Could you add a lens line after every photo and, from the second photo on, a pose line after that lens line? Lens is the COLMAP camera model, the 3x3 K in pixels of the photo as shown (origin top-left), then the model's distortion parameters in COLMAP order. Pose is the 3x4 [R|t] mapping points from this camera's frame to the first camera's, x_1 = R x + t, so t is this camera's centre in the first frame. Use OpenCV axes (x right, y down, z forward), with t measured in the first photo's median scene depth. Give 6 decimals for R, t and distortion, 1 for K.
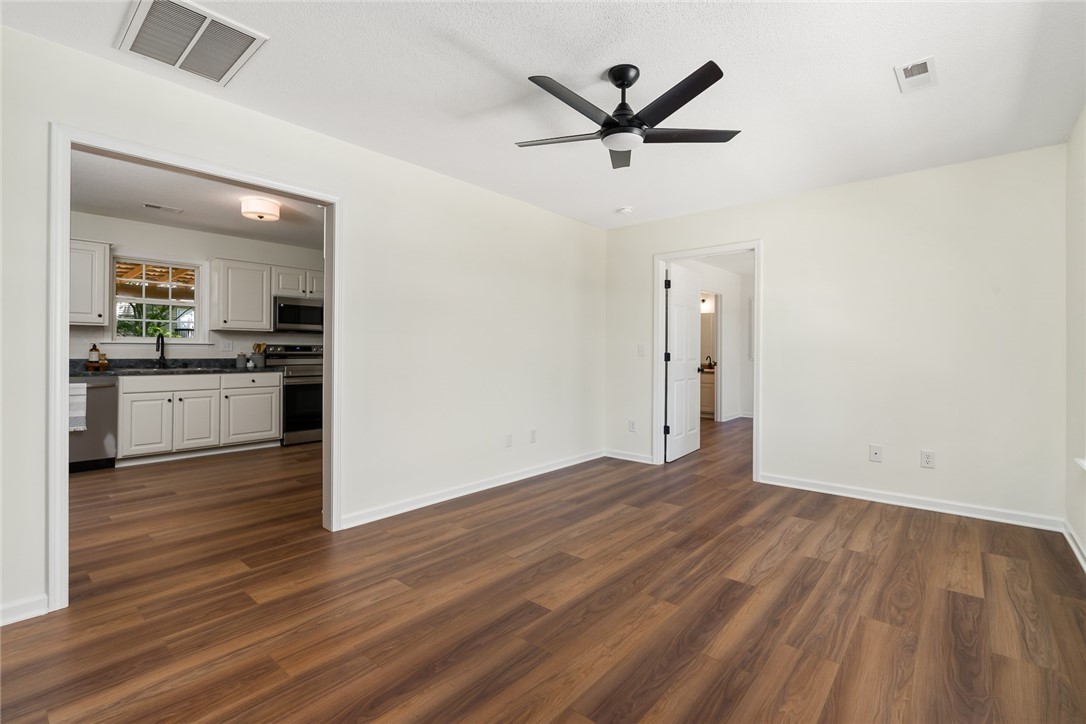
lens RADIAL K [[489.9, 0, 543.9], [0, 489.9, 346.1], [0, 0, 1]] dist [-0.001859, -0.000642]
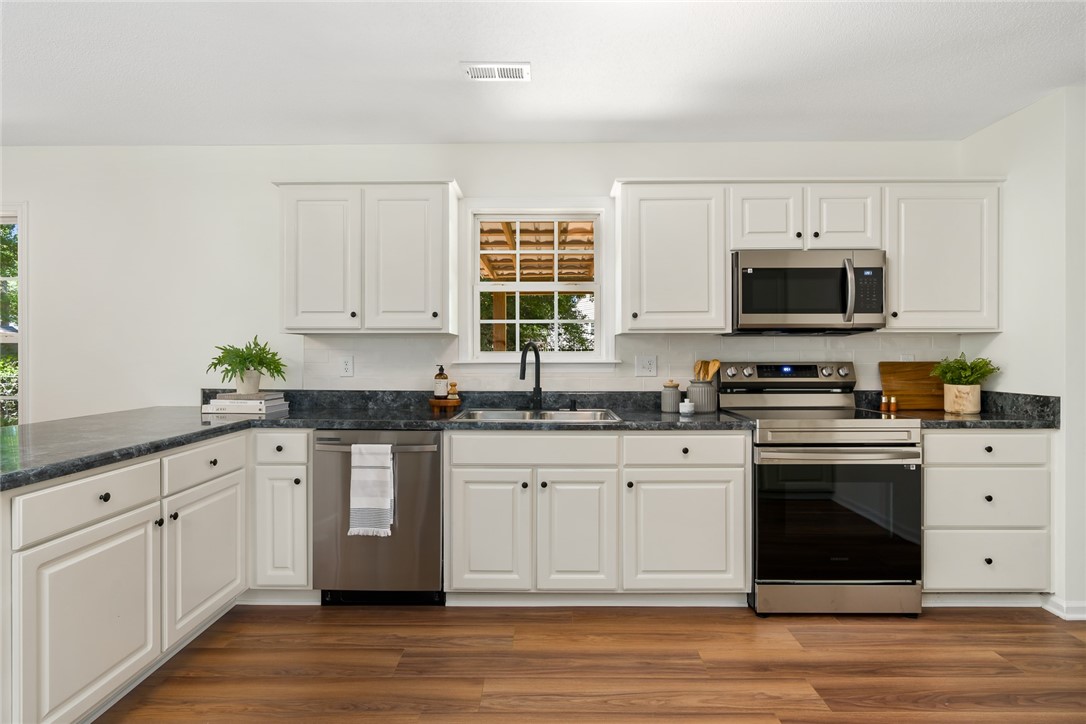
lens RADIAL K [[565.1, 0, 543.0], [0, 565.1, 362.0], [0, 0, 1]] dist [-0.013118, 0.000312]
pose [[0.643858, 0.001434, -0.765143, -0.287853], [0.015167, 0.999778, 0.014637, -0.014191], [0.764994, -0.021029, 0.643693, 0.569959]]
